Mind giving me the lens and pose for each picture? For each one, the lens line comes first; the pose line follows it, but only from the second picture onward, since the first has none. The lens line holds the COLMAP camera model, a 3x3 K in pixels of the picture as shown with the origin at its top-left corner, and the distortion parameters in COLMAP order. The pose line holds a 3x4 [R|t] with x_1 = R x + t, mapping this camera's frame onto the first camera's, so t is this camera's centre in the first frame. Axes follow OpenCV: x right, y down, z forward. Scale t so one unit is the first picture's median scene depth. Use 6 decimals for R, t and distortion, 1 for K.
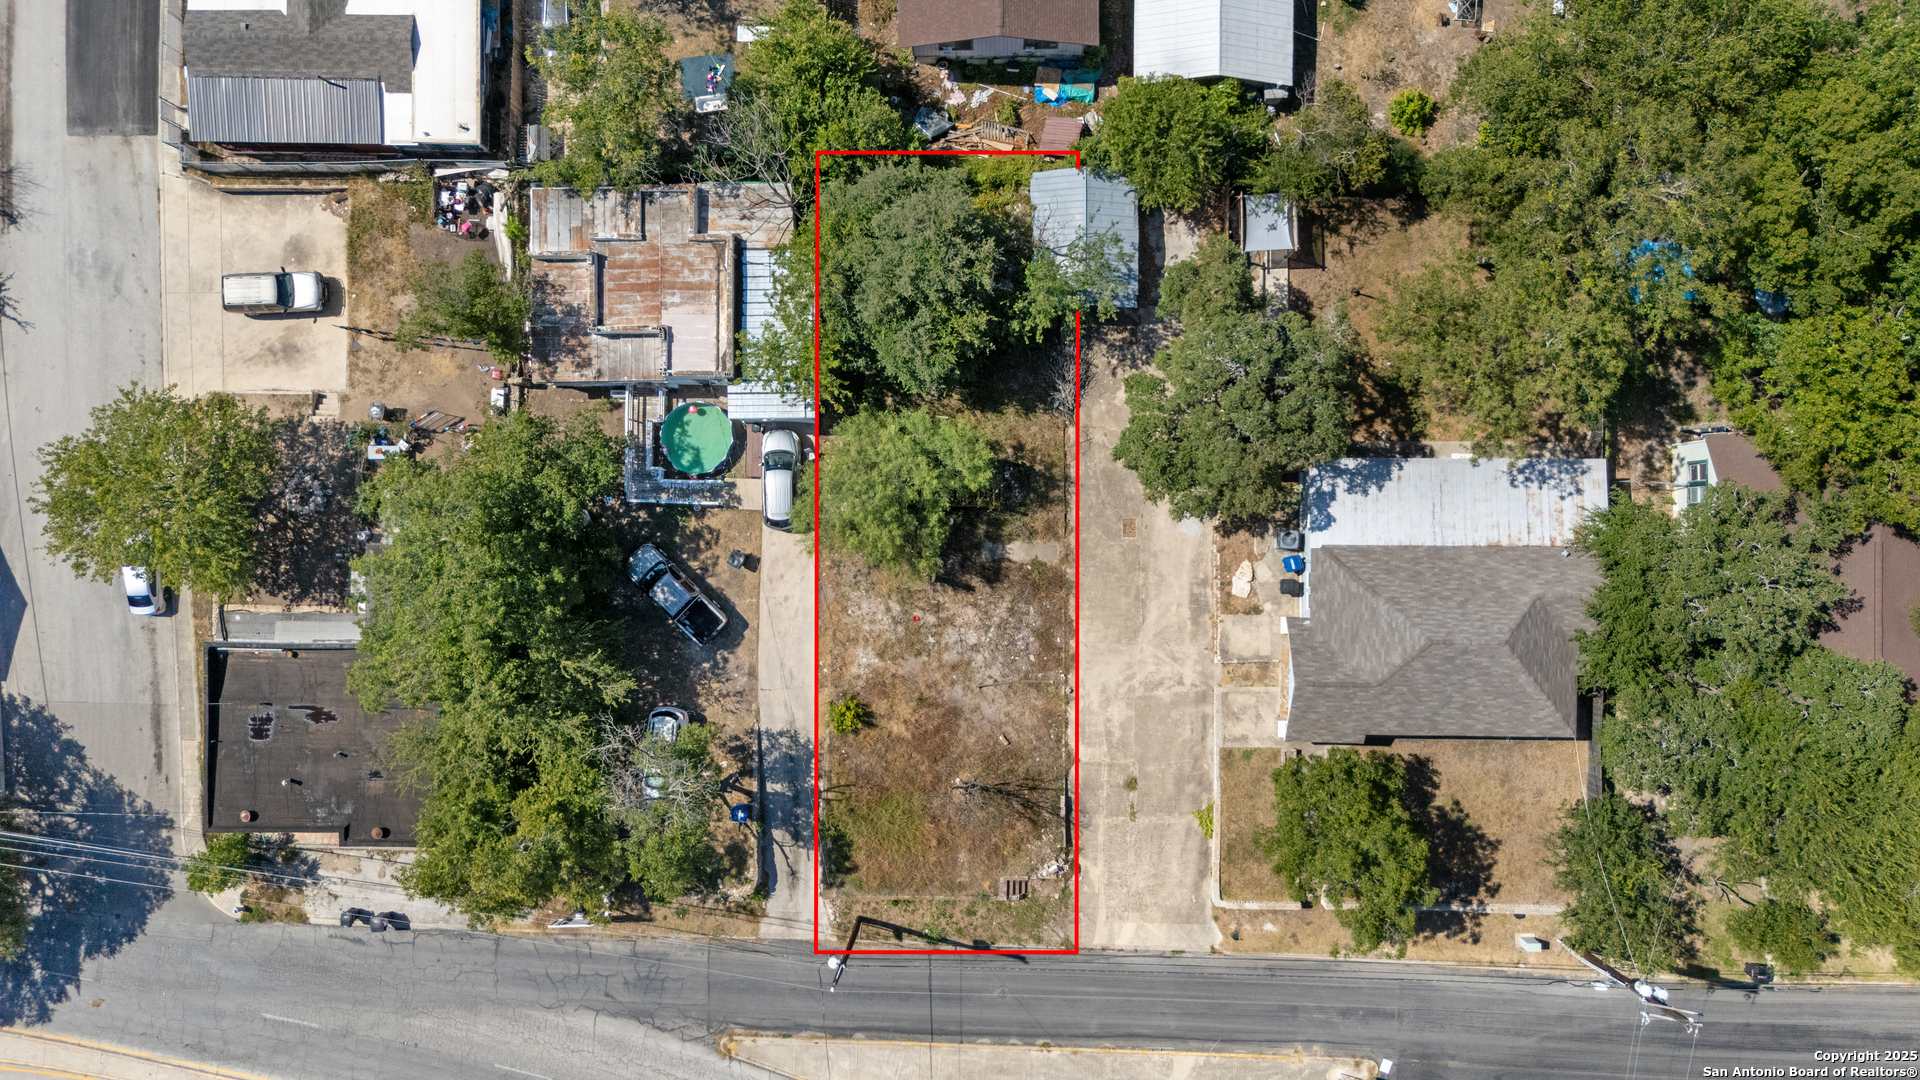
lens RADIAL K [[1419.9, 0, 961.7], [0, 1419.9, 534.0], [0, 0, 1]] dist [0.075200, -0.083726]
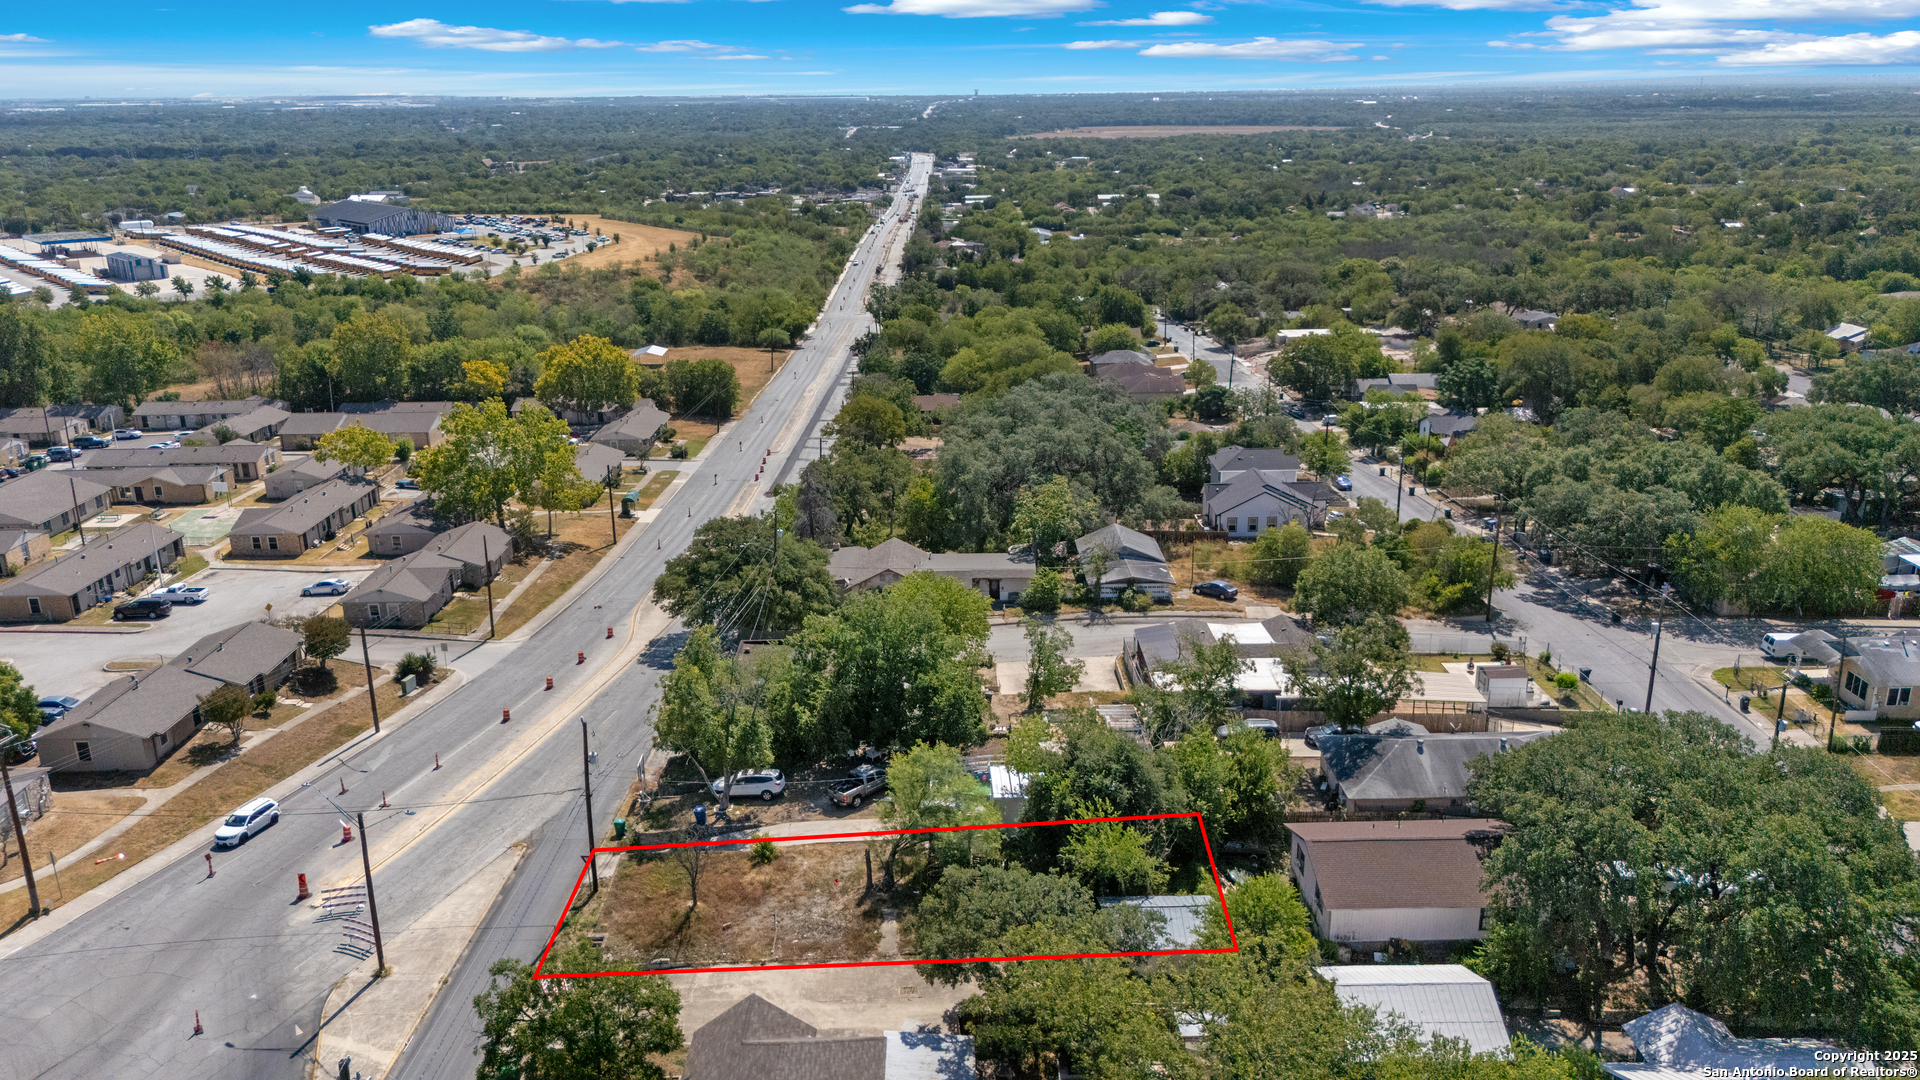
lens RADIAL K [[1419.9, 0, 961.7], [0, 1419.9, 534.0], [0, 0, 1]] dist [0.075200, -0.083726]
pose [[0.023199, 0.305545, -0.951895, 1.047062], [-0.999593, 0.022880, -0.017017, -0.033924], [0.016580, 0.951903, 0.305952, 0.341018]]
